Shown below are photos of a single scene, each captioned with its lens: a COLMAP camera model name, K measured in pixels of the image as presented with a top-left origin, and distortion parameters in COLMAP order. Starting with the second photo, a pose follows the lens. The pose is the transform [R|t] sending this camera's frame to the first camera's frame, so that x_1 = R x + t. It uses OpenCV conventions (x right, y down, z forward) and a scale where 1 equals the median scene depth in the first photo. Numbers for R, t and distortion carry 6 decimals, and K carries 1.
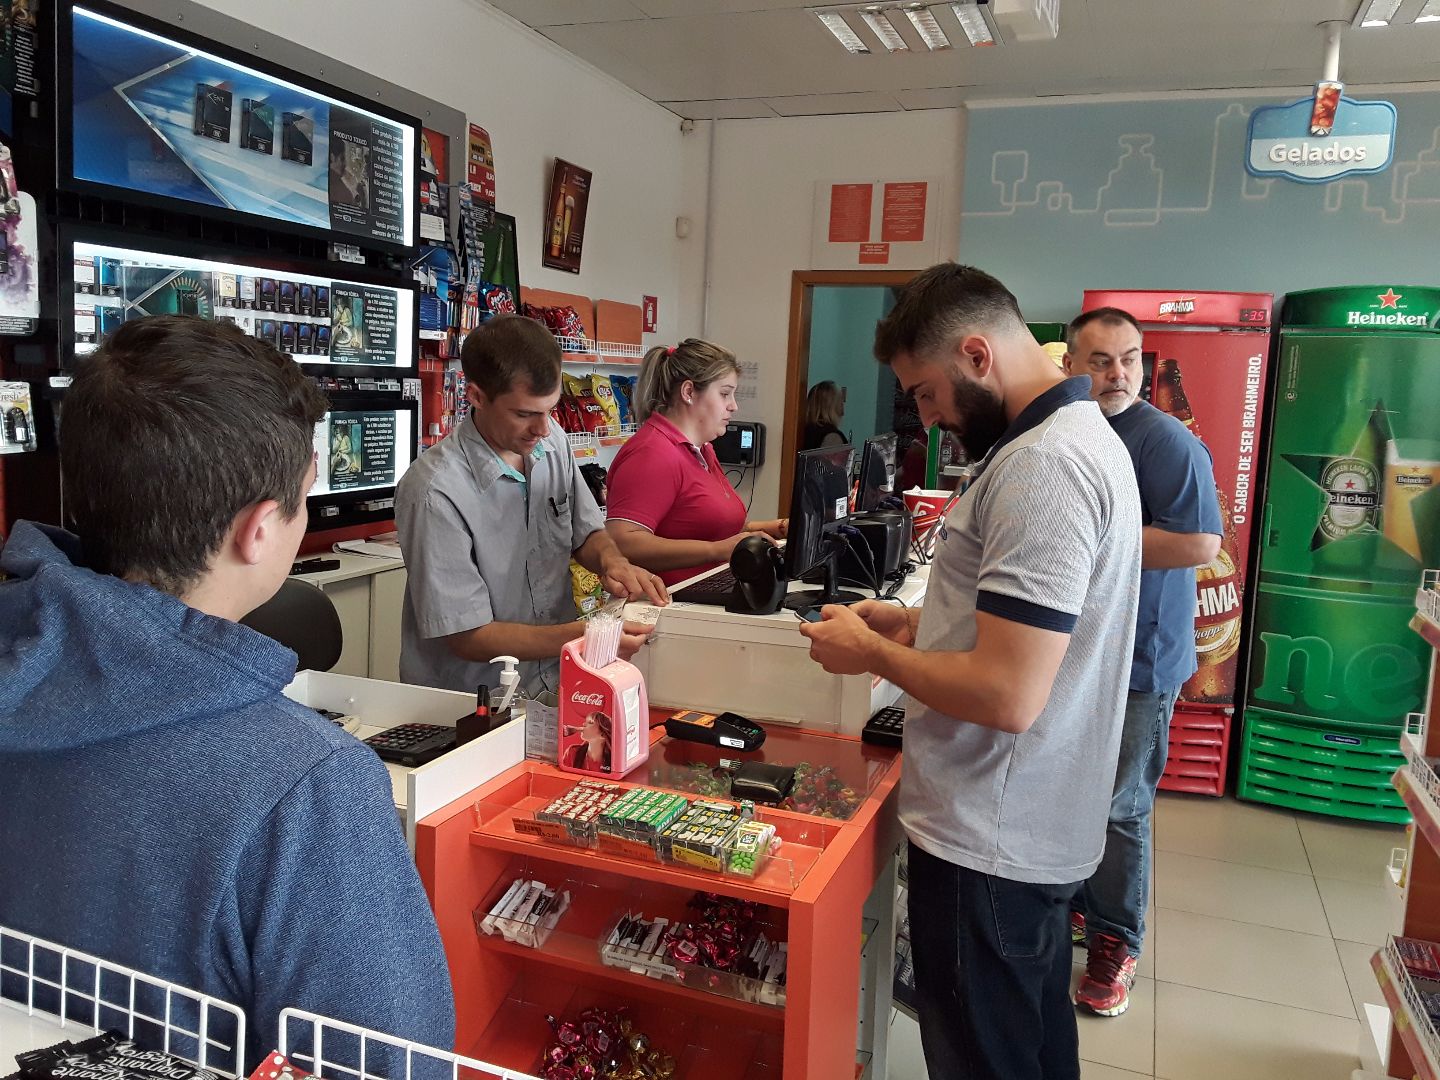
lens RADIAL K [[1166.3, 0, 677.4], [0, 1166.3, 531.6], [0, 0, 1]] dist [0.127727, -0.191767]
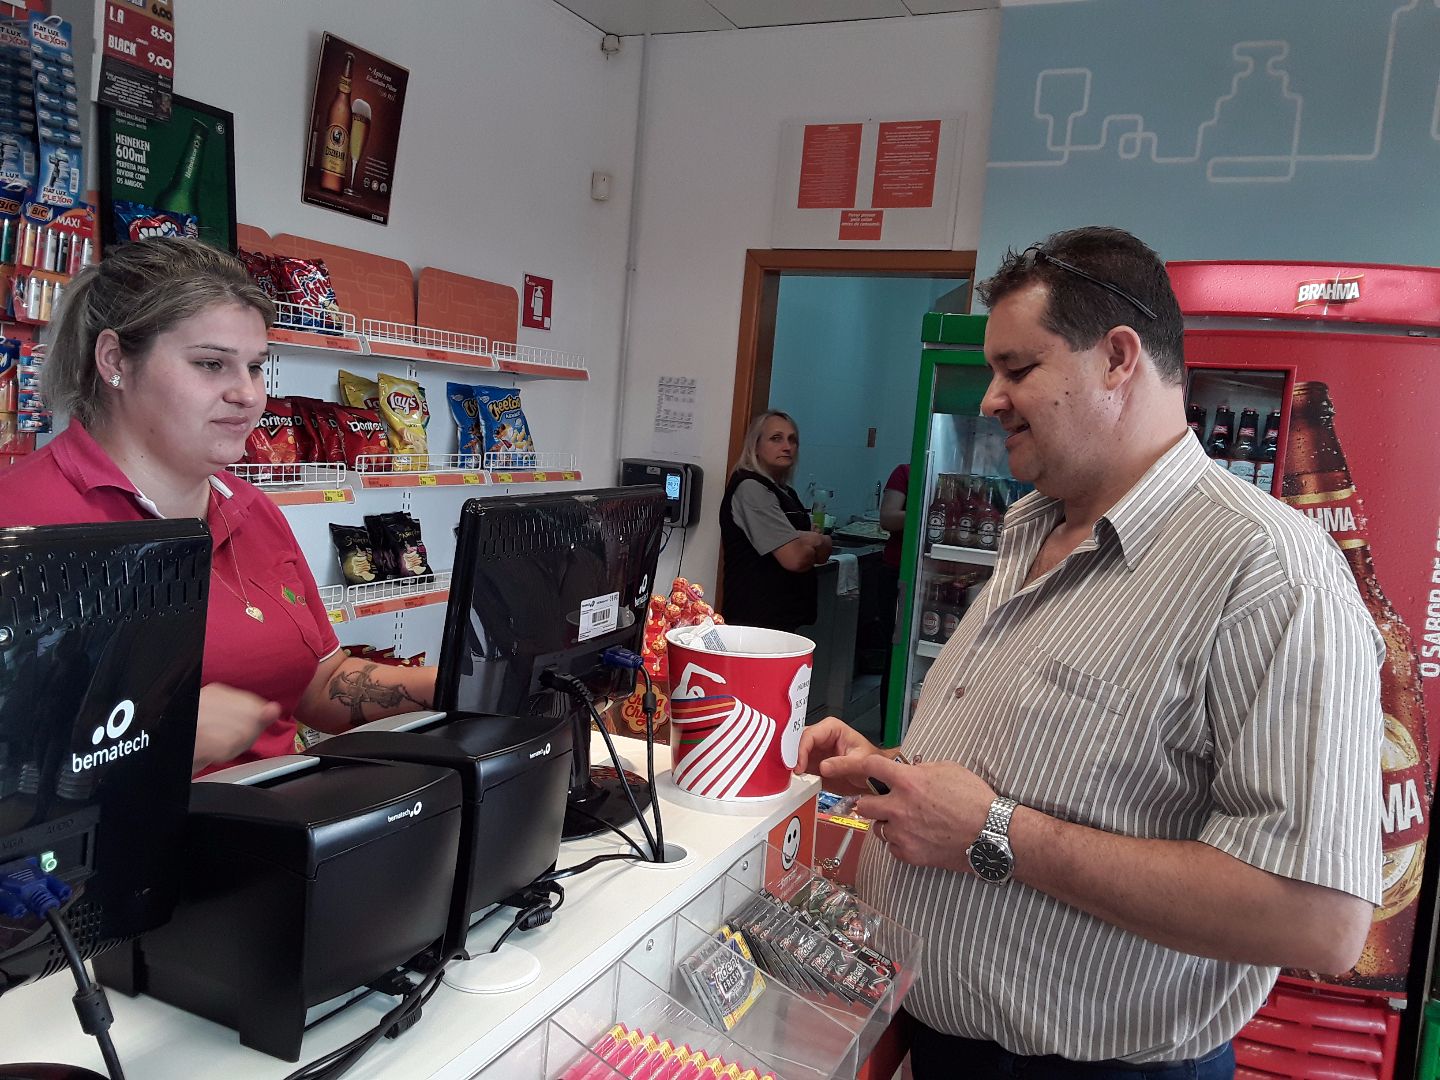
lens RADIAL K [[1139.9, 0, 694.9], [0, 1139.9, 526.9], [0, 0, 1]] dist [0.121848, -0.186057]
pose [[0.996241, 0.047746, -0.072283, 0.140060], [-0.050578, 0.998002, -0.037857, -0.034253], [0.070331, 0.041371, 0.996665, 0.366736]]
